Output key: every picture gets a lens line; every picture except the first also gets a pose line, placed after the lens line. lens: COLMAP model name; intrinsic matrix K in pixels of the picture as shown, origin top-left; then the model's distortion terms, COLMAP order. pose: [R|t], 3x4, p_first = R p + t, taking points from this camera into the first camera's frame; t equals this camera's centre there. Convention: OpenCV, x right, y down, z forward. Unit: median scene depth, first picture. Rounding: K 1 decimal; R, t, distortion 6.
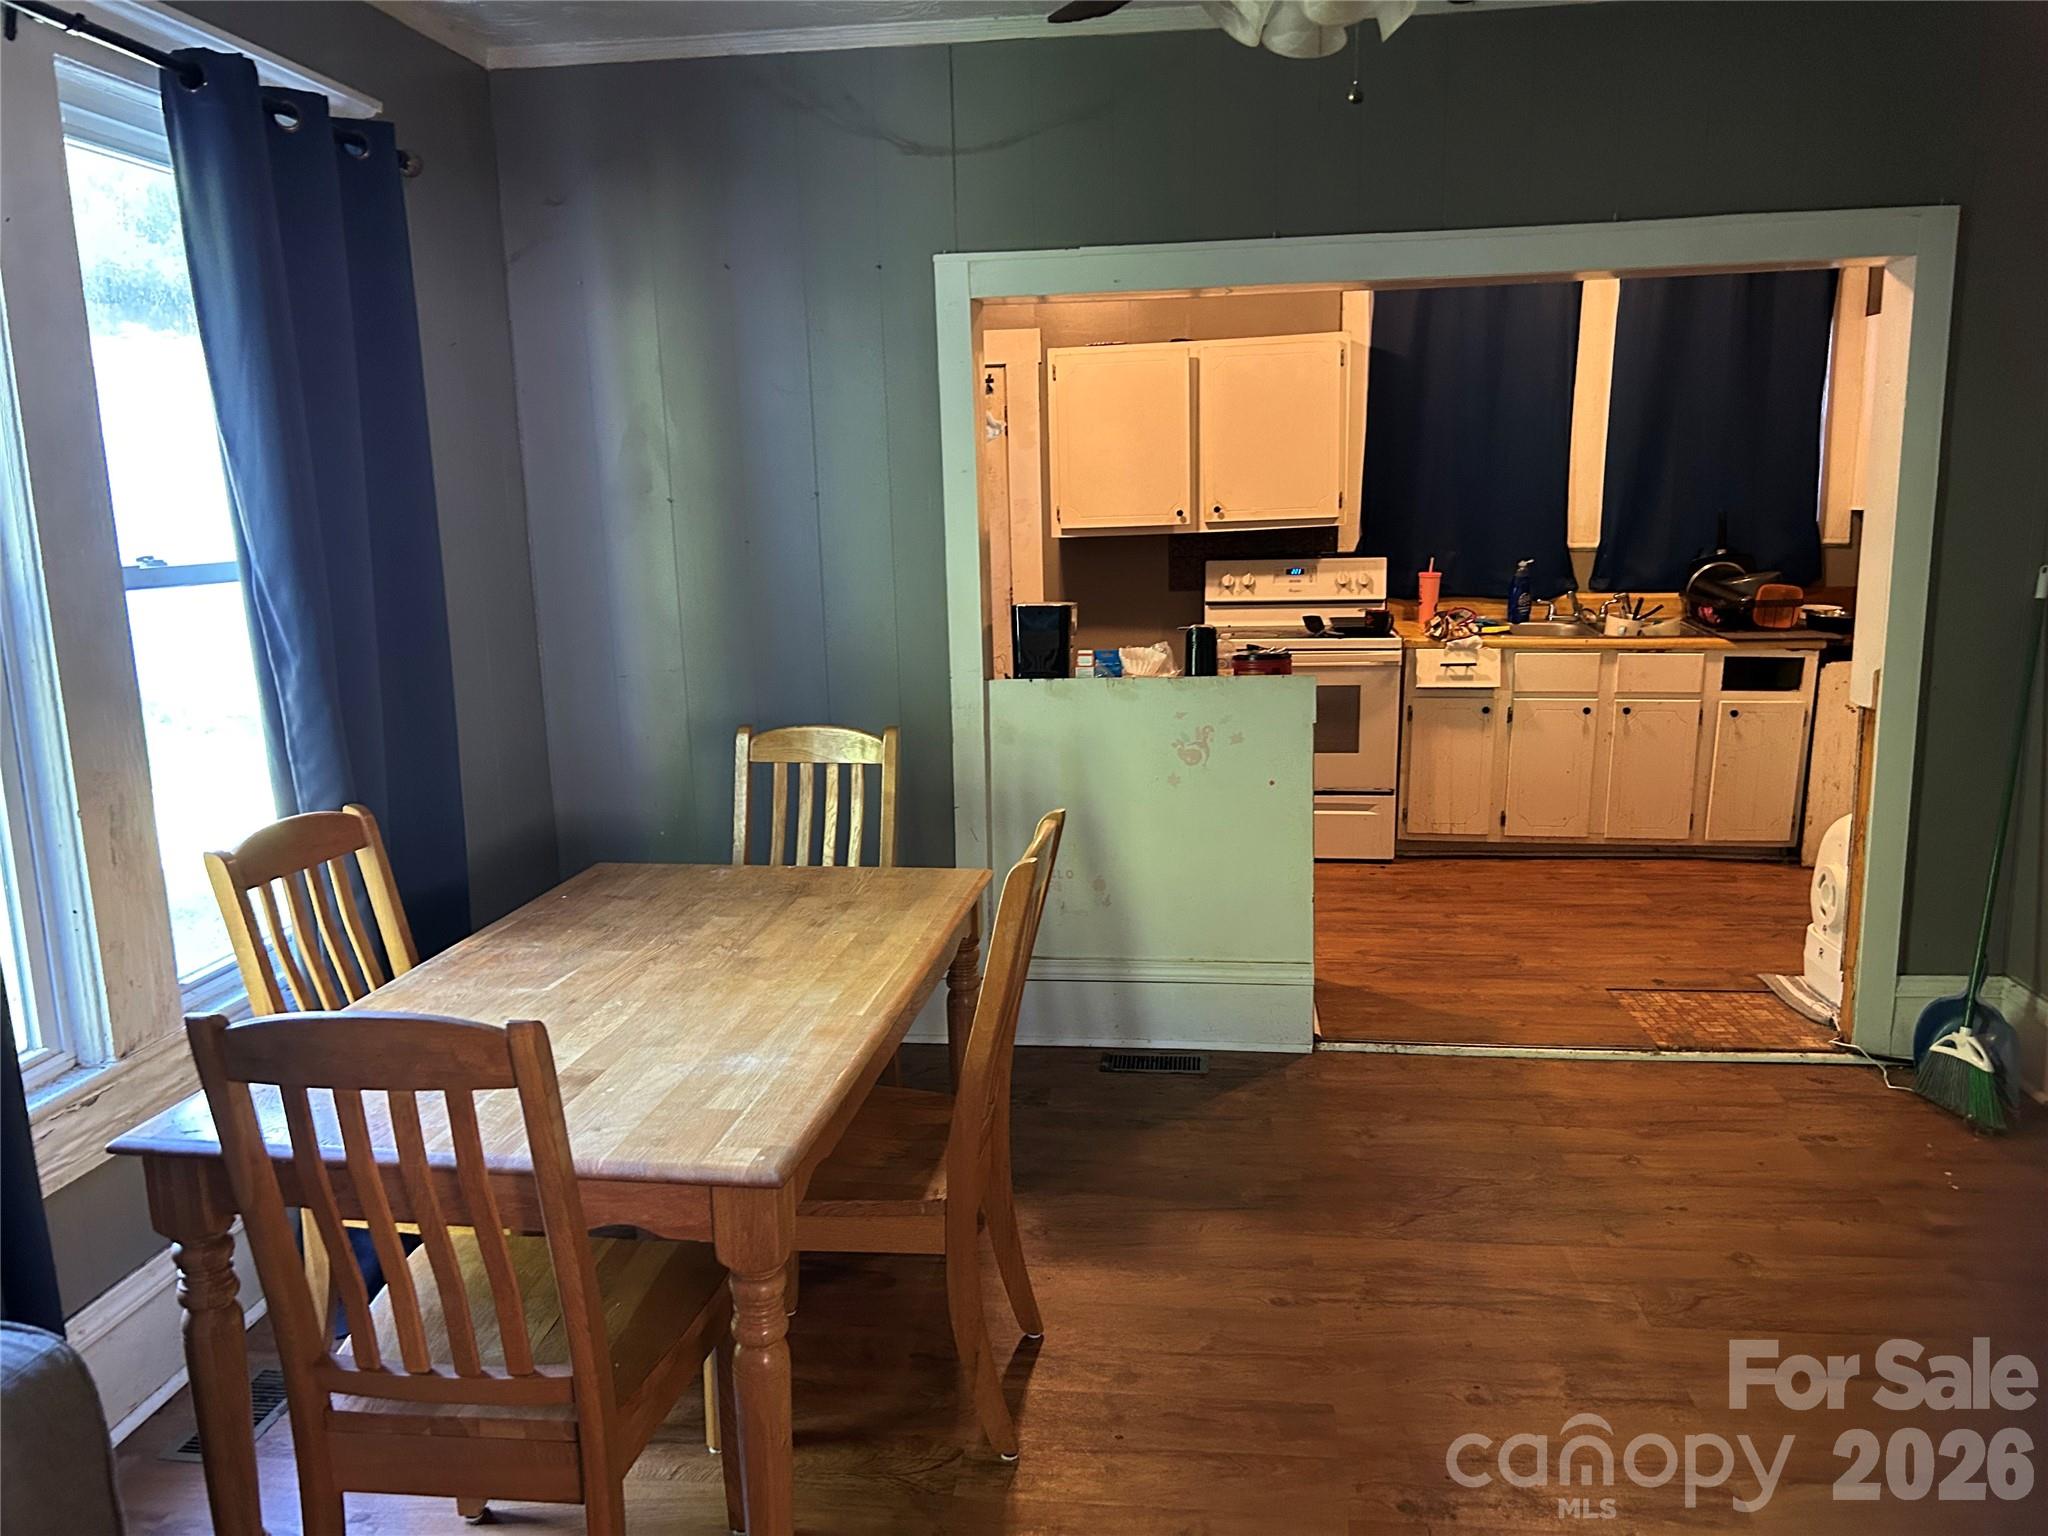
lens RADIAL K [[1535.5, 0, 1017.3], [0, 1535.5, 772.7], [0, 0, 1]] dist [0.028992, -0.008828]
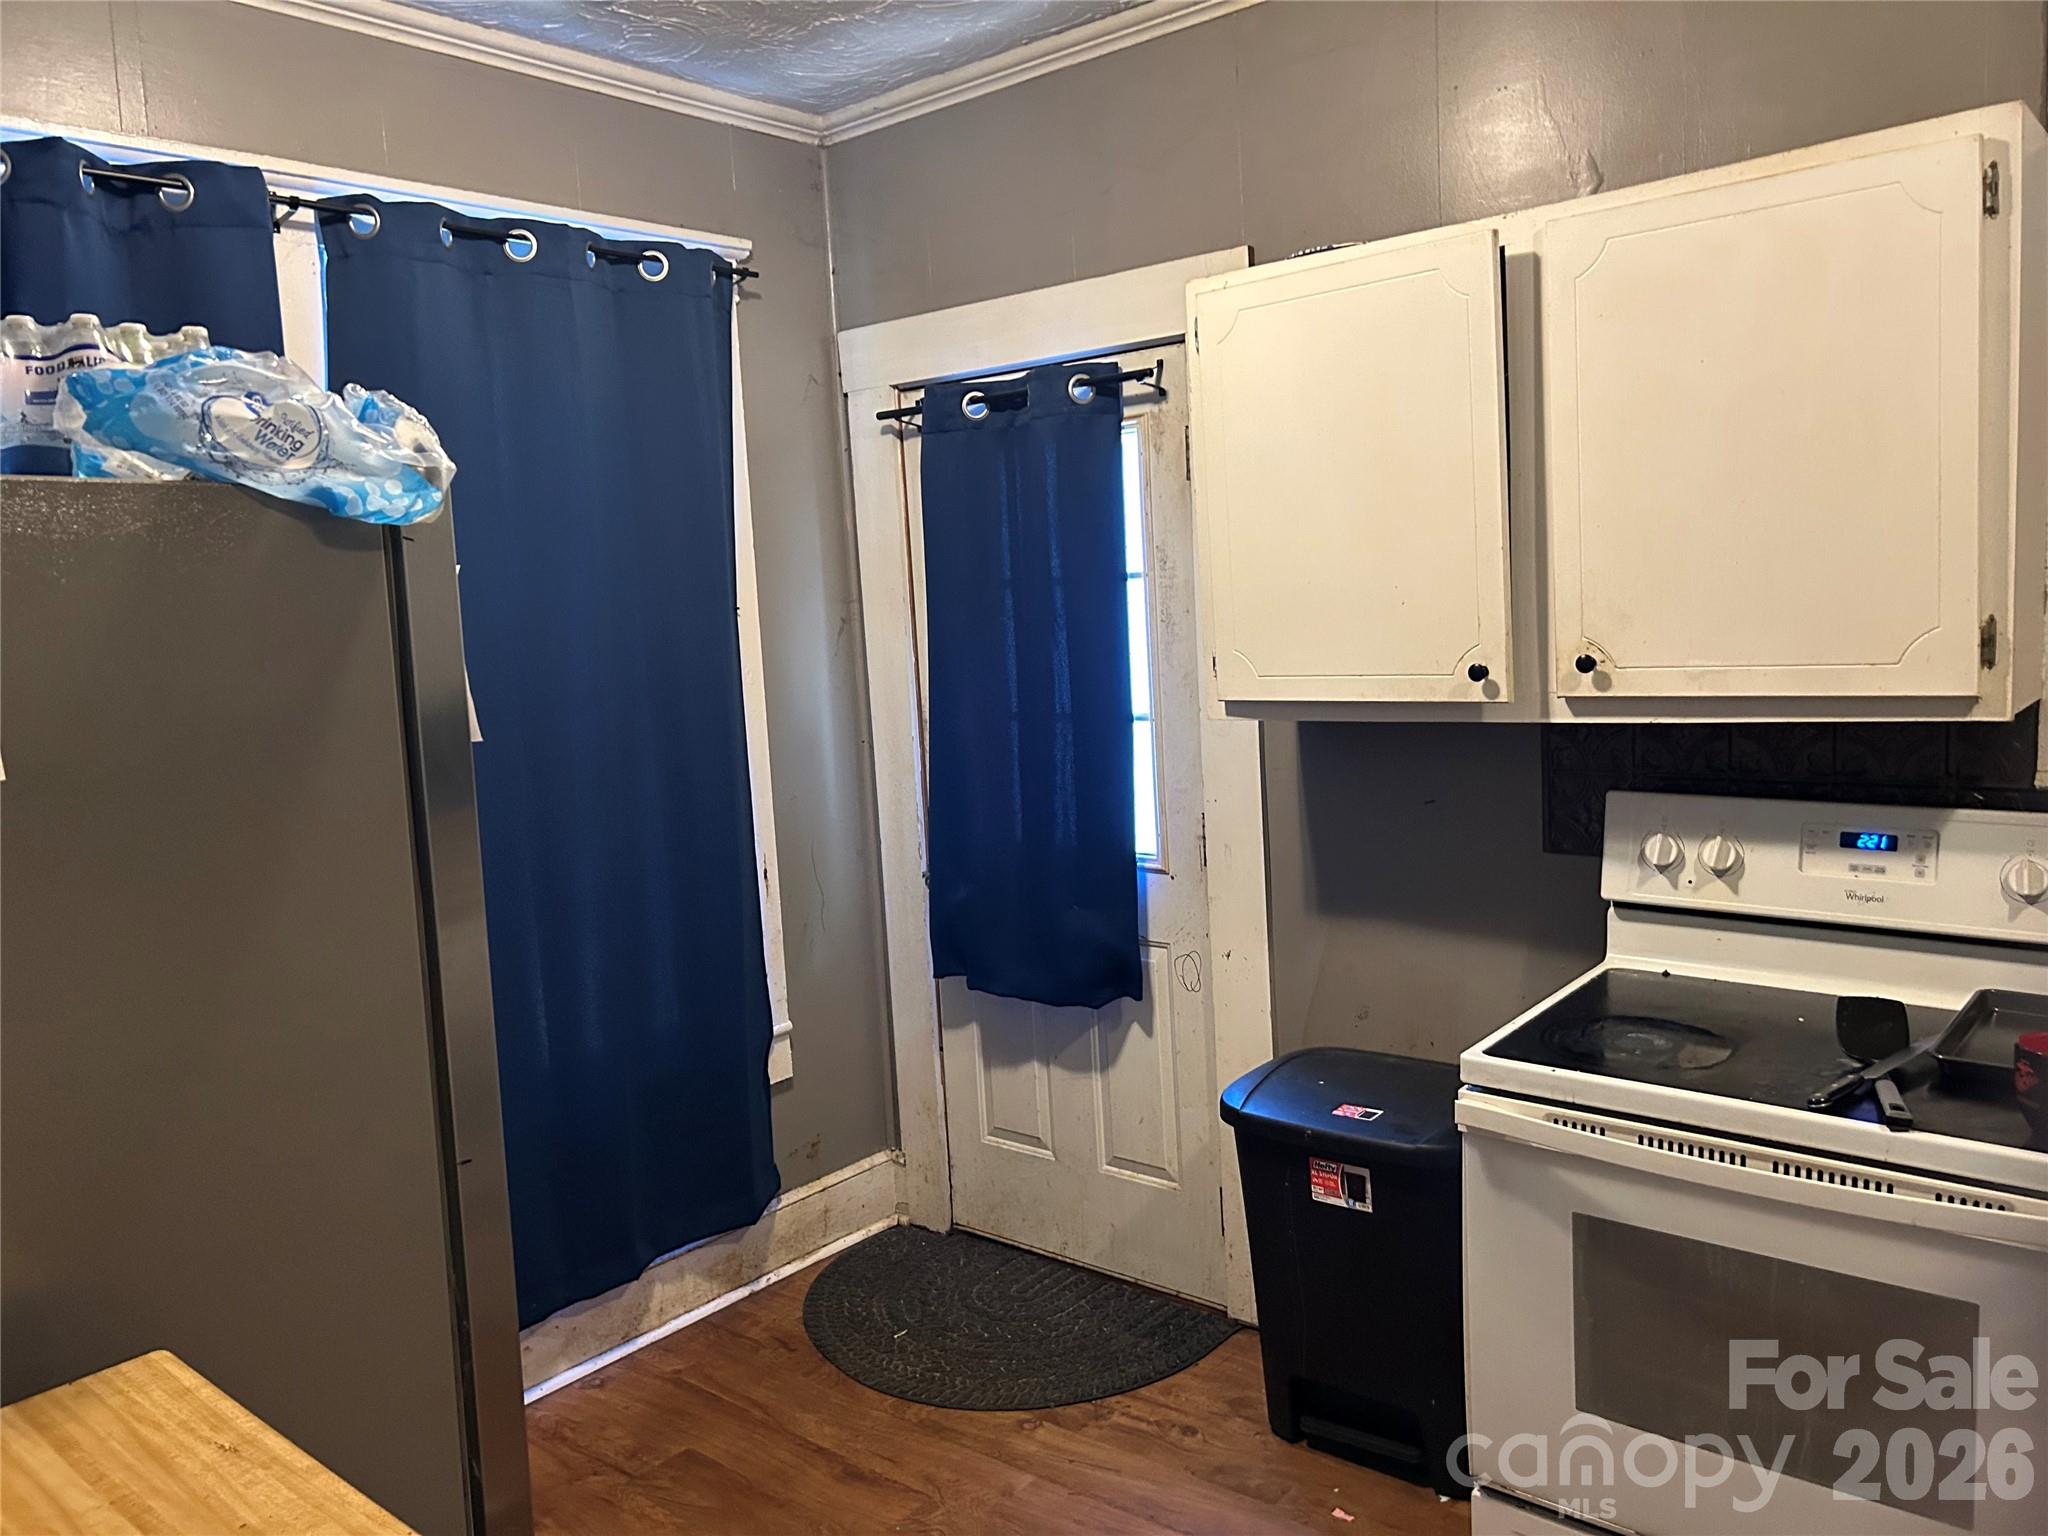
lens RADIAL K [[1535.5, 0, 1047.9], [0, 1535.5, 731.6], [0, 0, 1]] dist [0.028992, -0.008828]
pose [[0.842931, 0.035258, -0.536866, 0.218480], [-0.072848, 0.996141, -0.048957, -0.129540], [0.533068, 0.080377, 0.842246, 0.635711]]
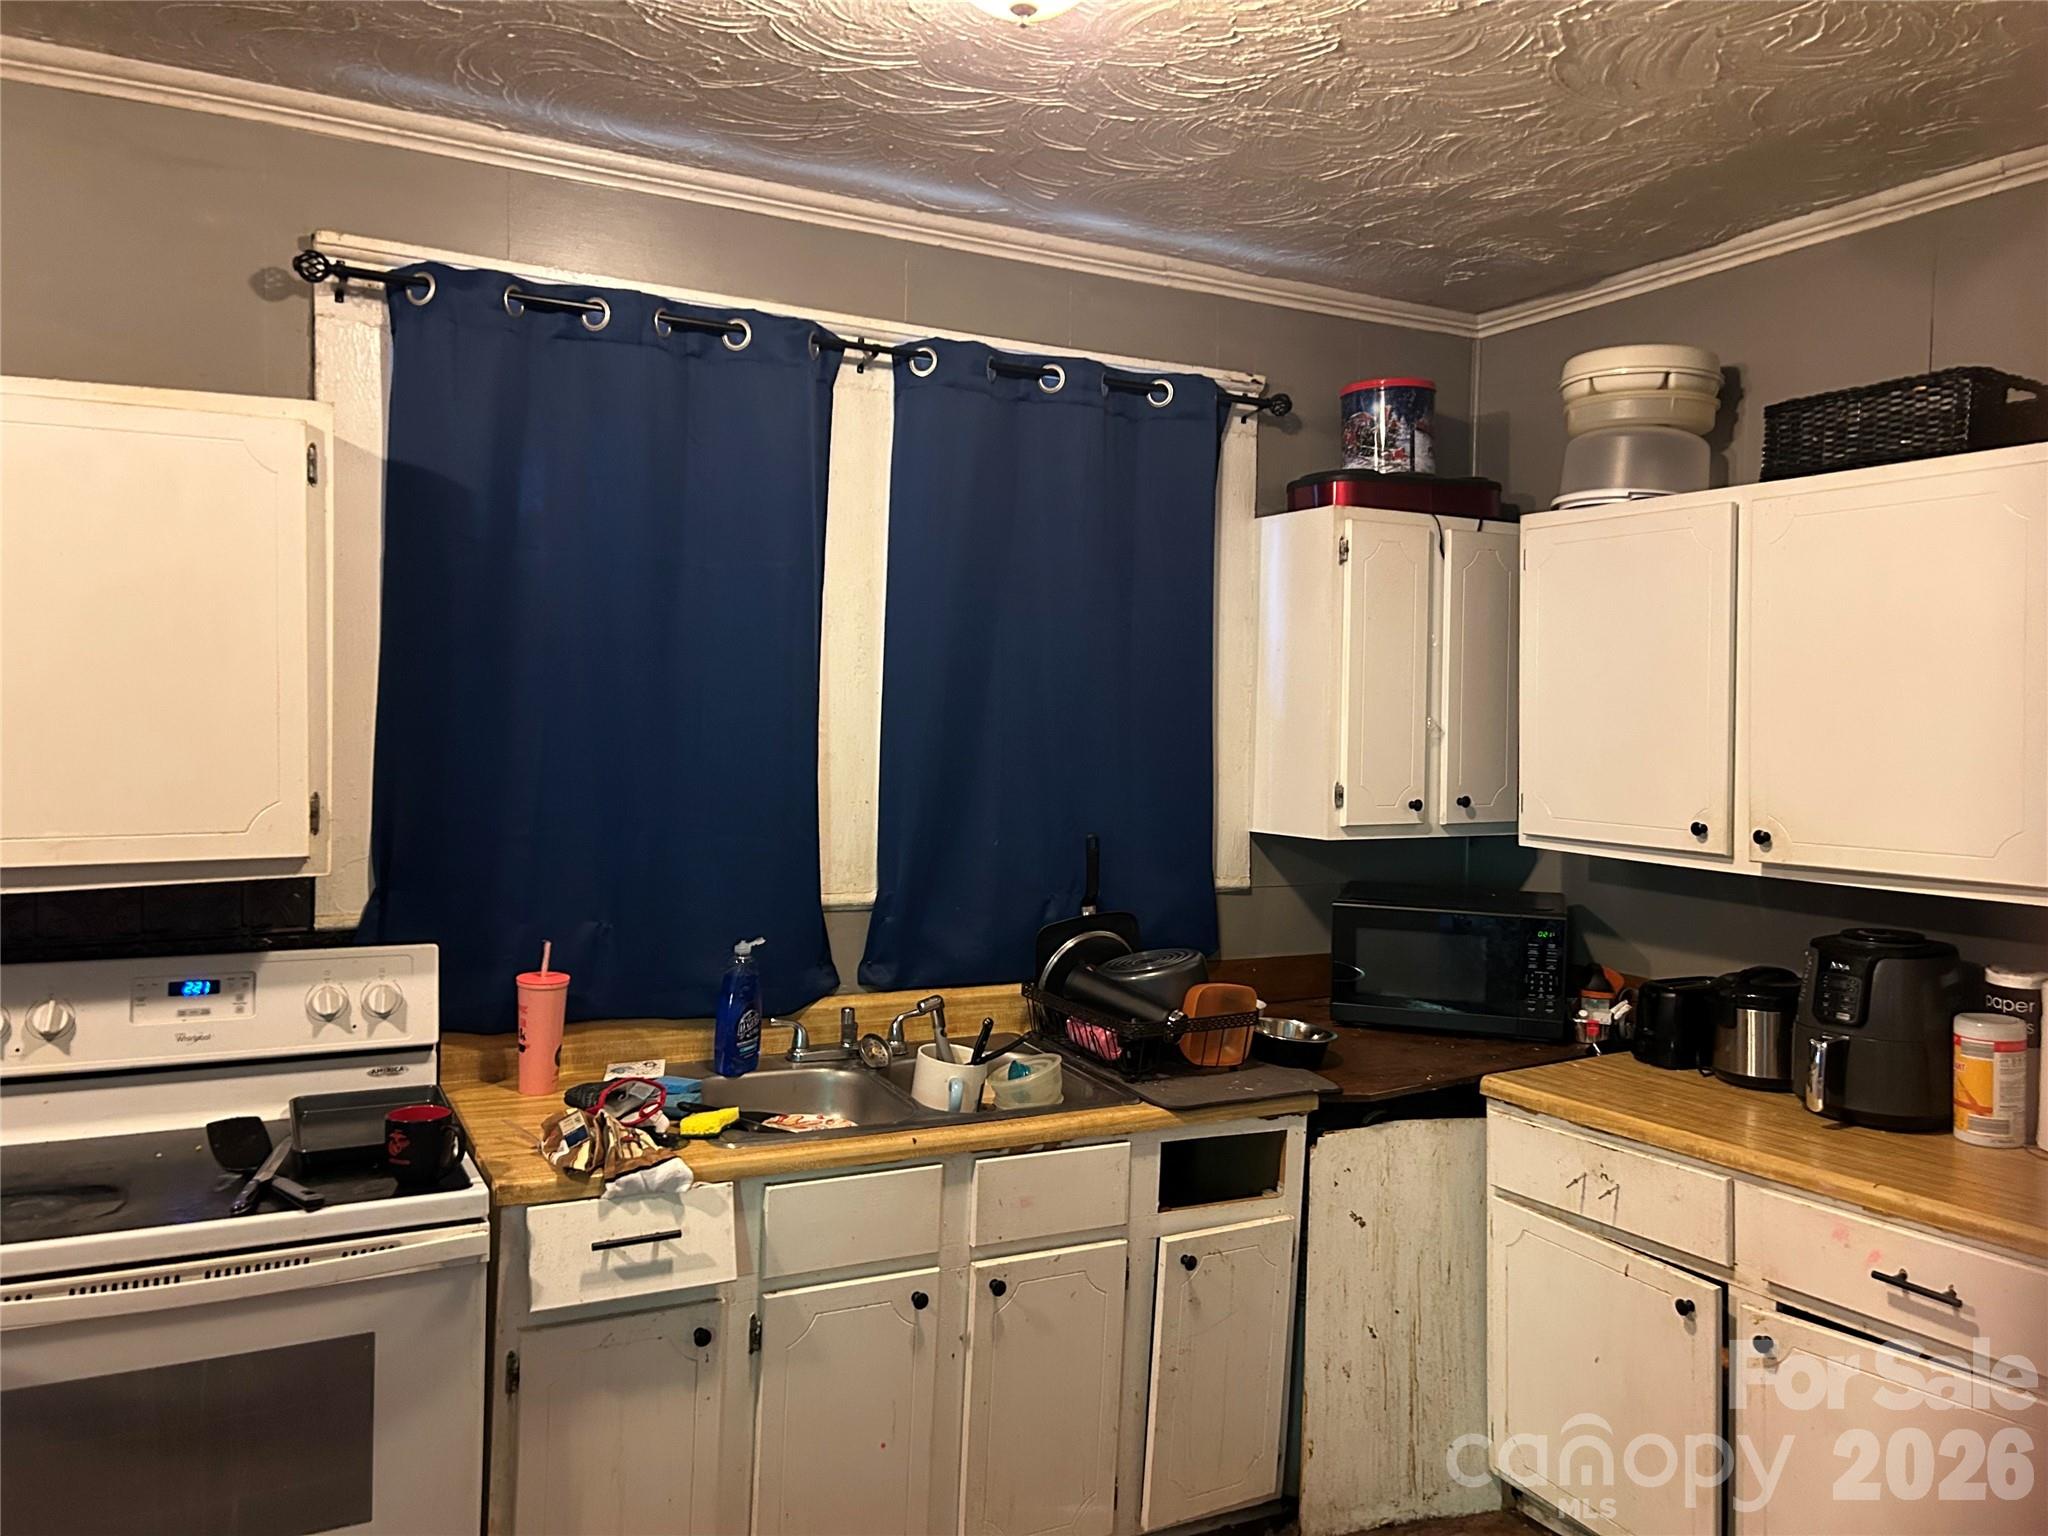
lens RADIAL K [[1535.5, 0, 1013.4], [0, 1535.5, 759.3], [0, 0, 1]] dist [0.028992, -0.008828]
pose [[0.825264, 0.020606, 0.564371, 0.134256], [0.070635, 0.987721, -0.139351, -0.123030], [-0.560313, 0.154866, 0.813675, 0.576650]]
